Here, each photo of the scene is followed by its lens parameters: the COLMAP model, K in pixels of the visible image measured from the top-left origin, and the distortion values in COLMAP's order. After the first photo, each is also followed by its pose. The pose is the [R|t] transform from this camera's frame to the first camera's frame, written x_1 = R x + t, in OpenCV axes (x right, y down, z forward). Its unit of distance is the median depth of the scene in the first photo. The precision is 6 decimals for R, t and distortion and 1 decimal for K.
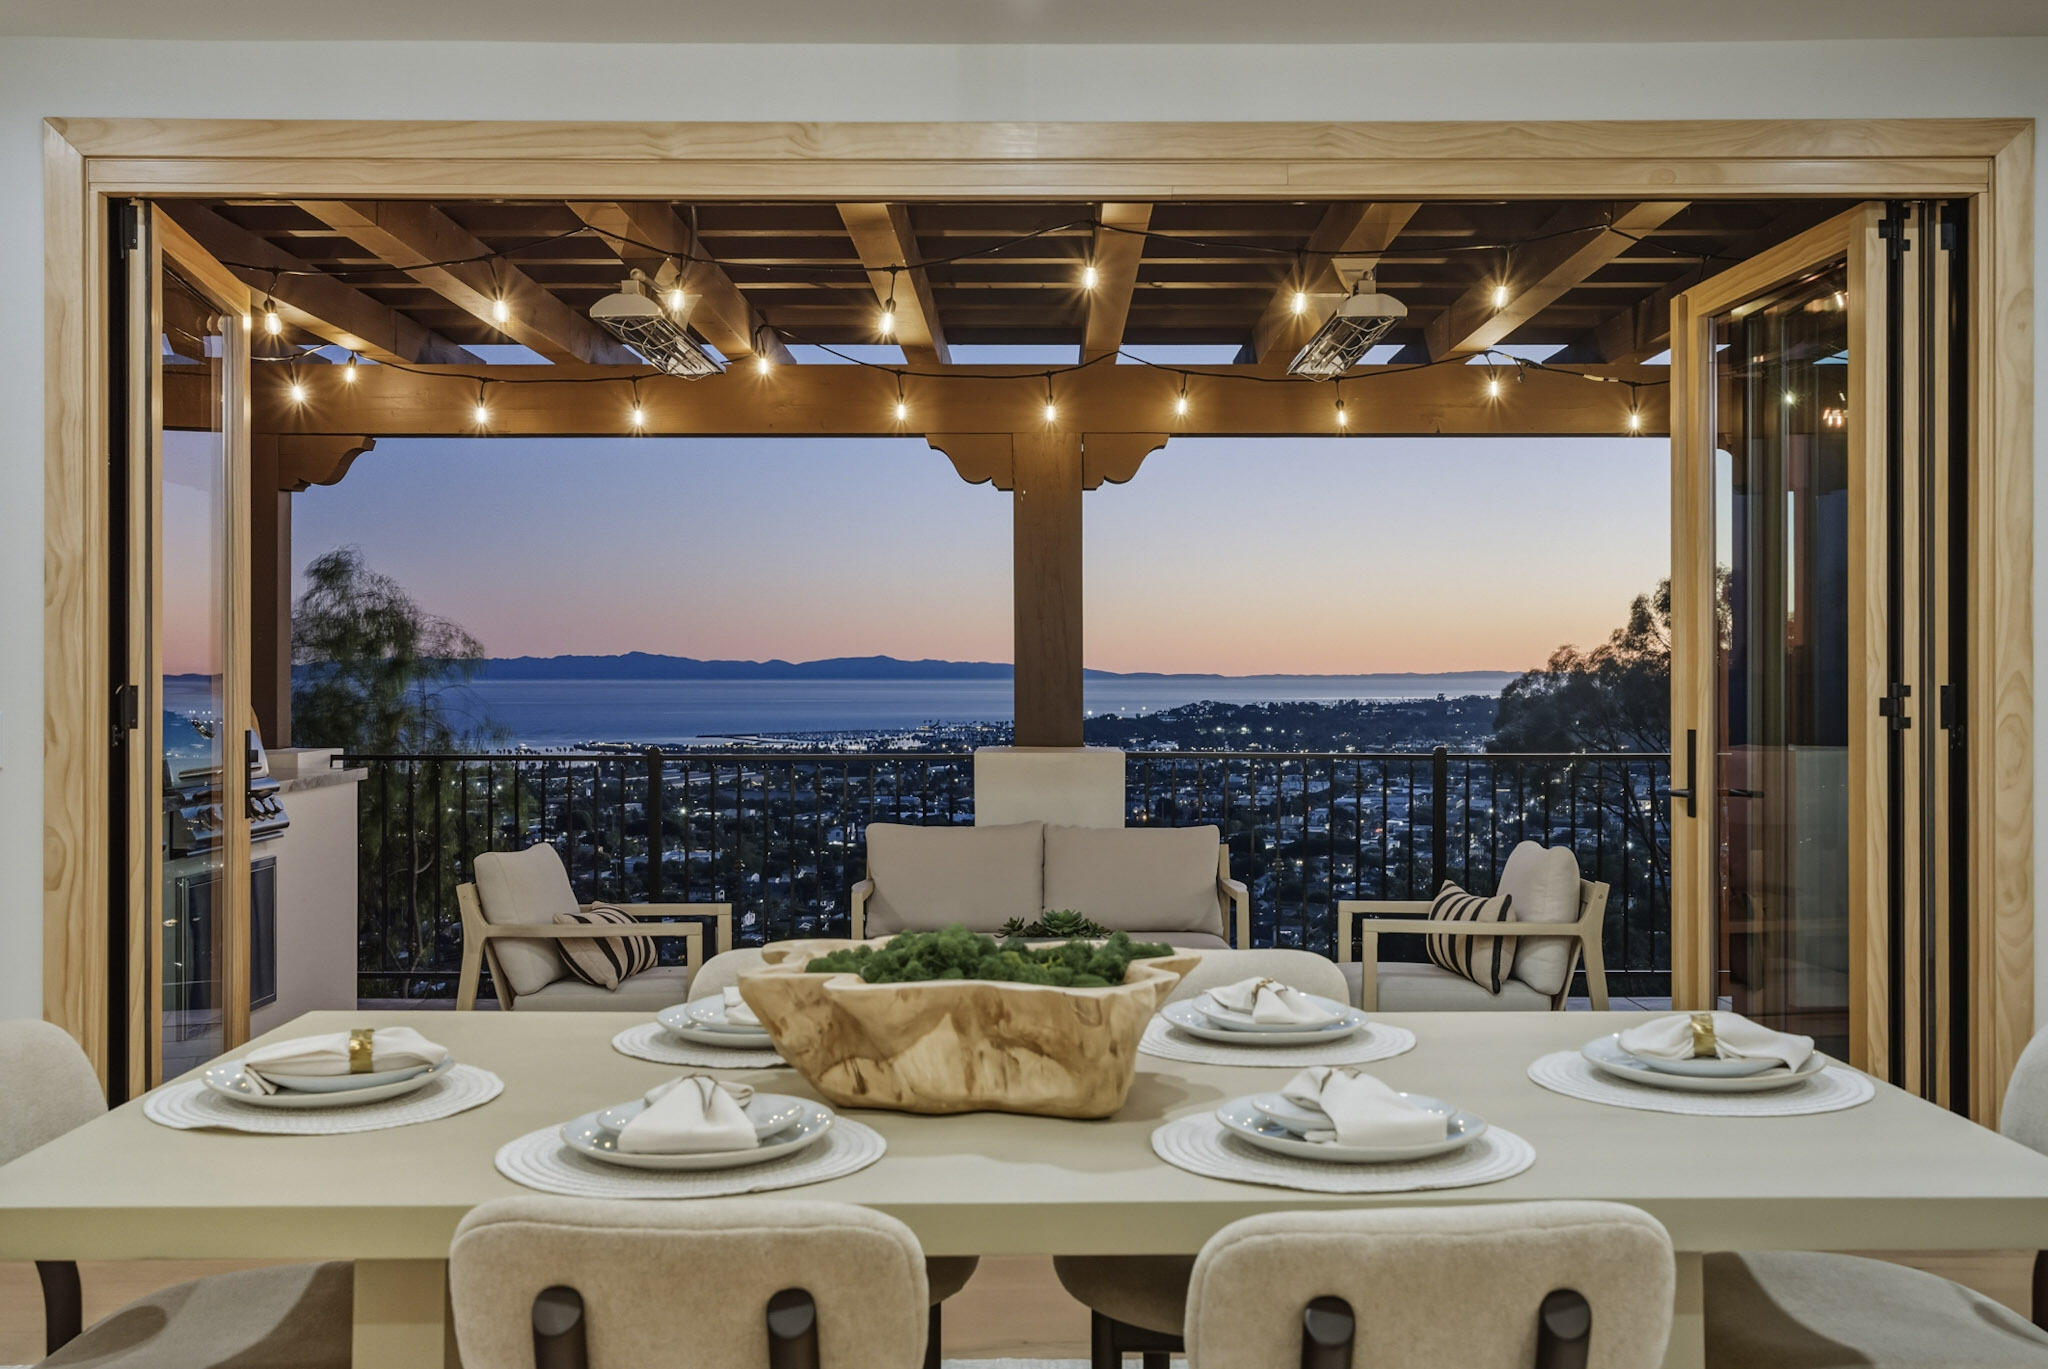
lens RADIAL K [[2269.5, 0, 1022.4], [0, 2269.5, 686.3], [0, 0, 1]] dist [0.005829, 0.000000]
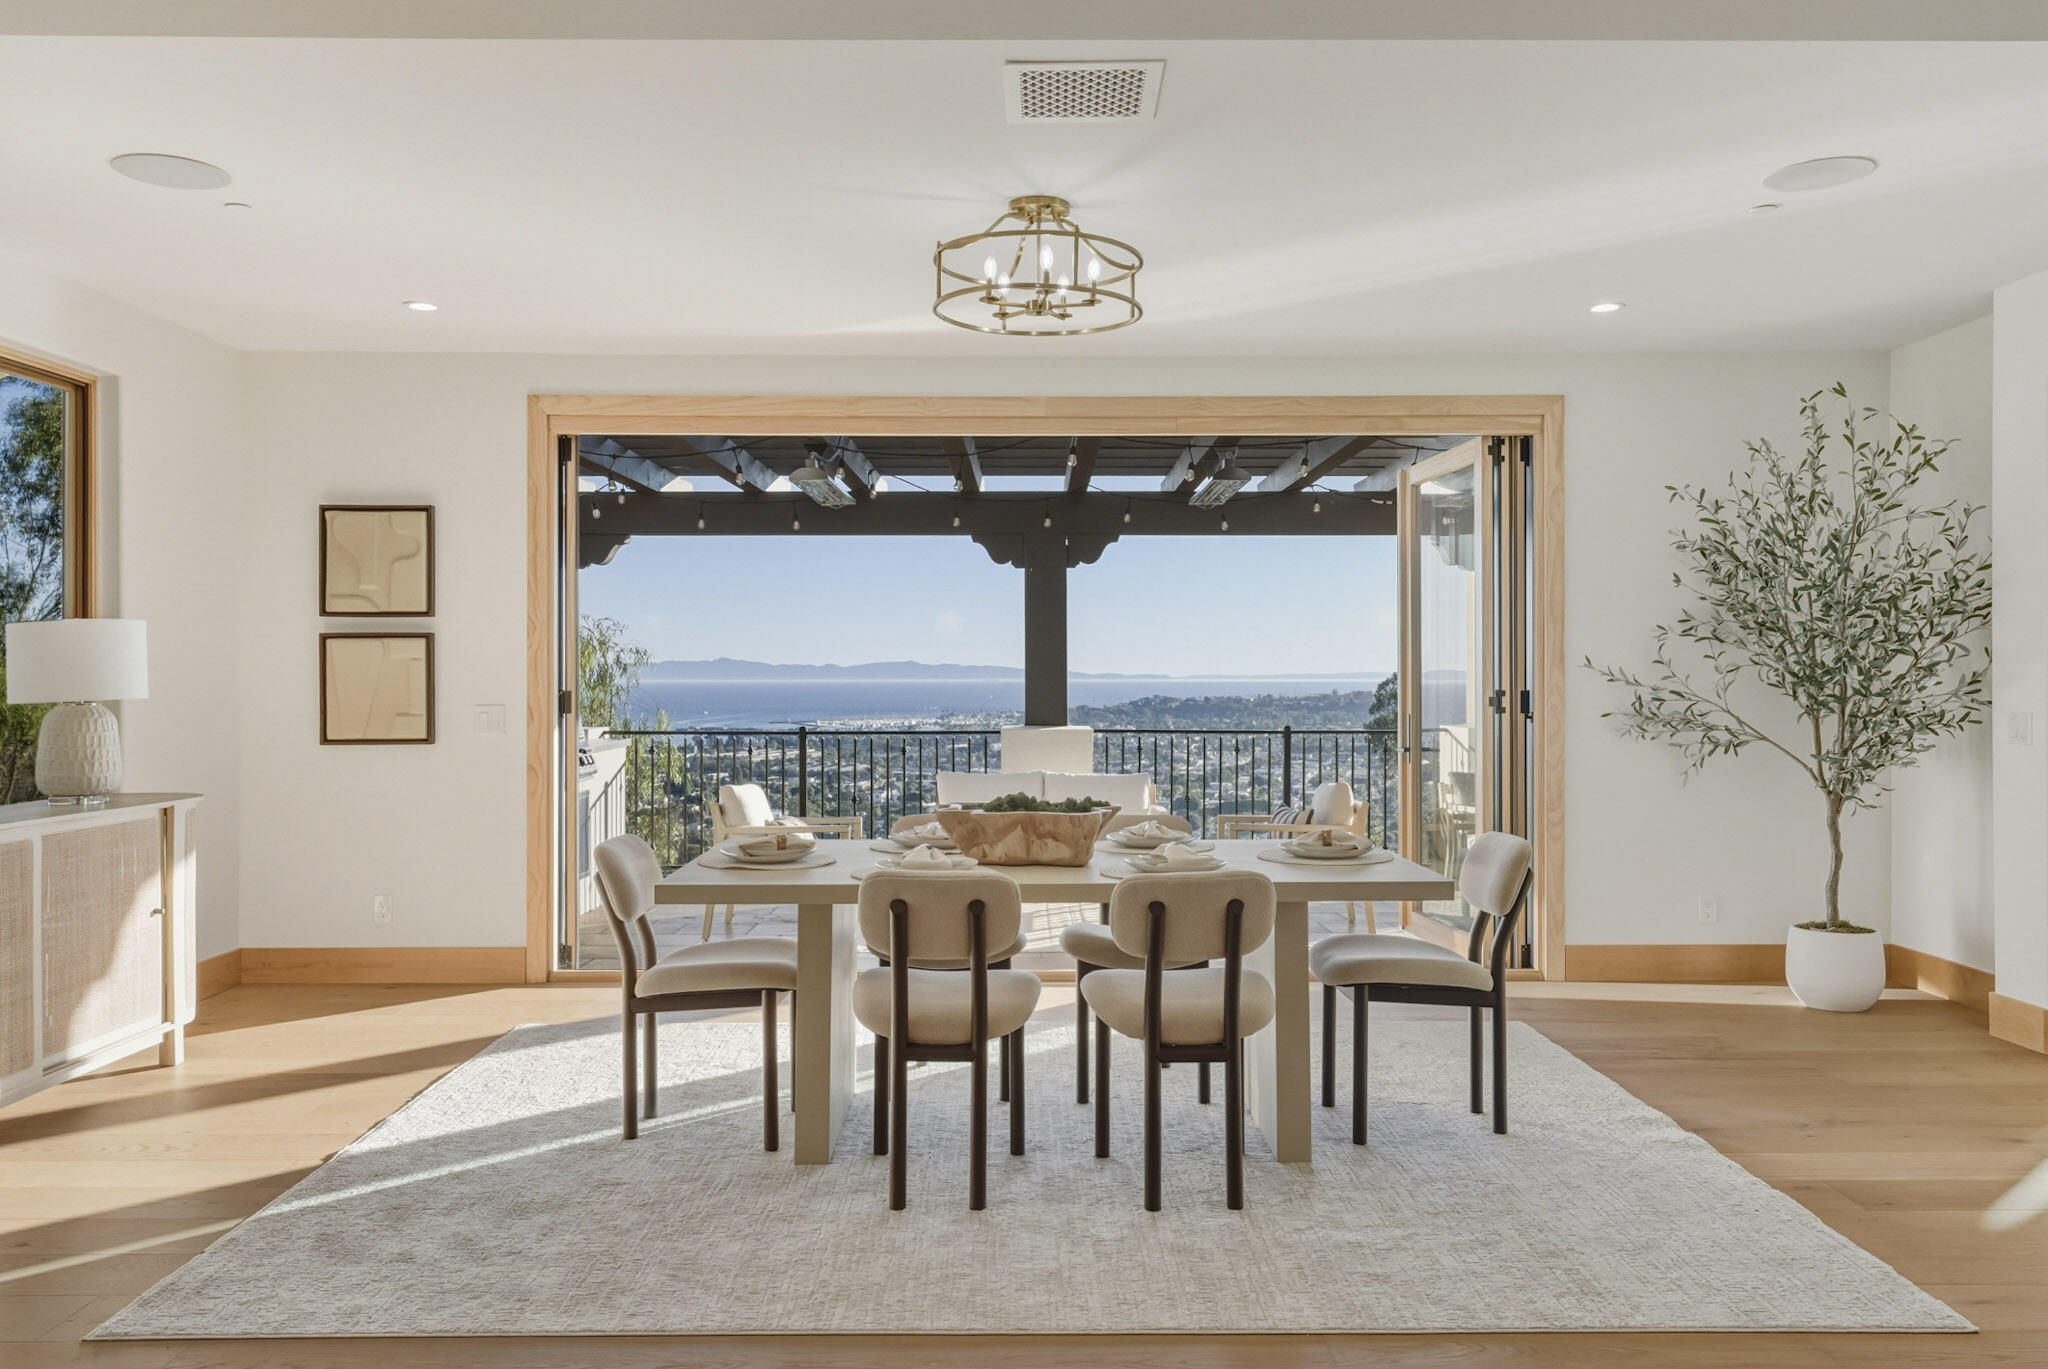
lens RADIAL K [[2269.5, 0, 1024.7], [0, 2269.5, 683.2], [0, 0, 1]] dist [0.005829, 0.000000]
pose [[0.999924, -0.000267, 0.012291, -0.026902], [0.000232, 0.999996, 0.002841, -0.009279], [-0.012292, -0.002838, 0.999920, -0.705314]]
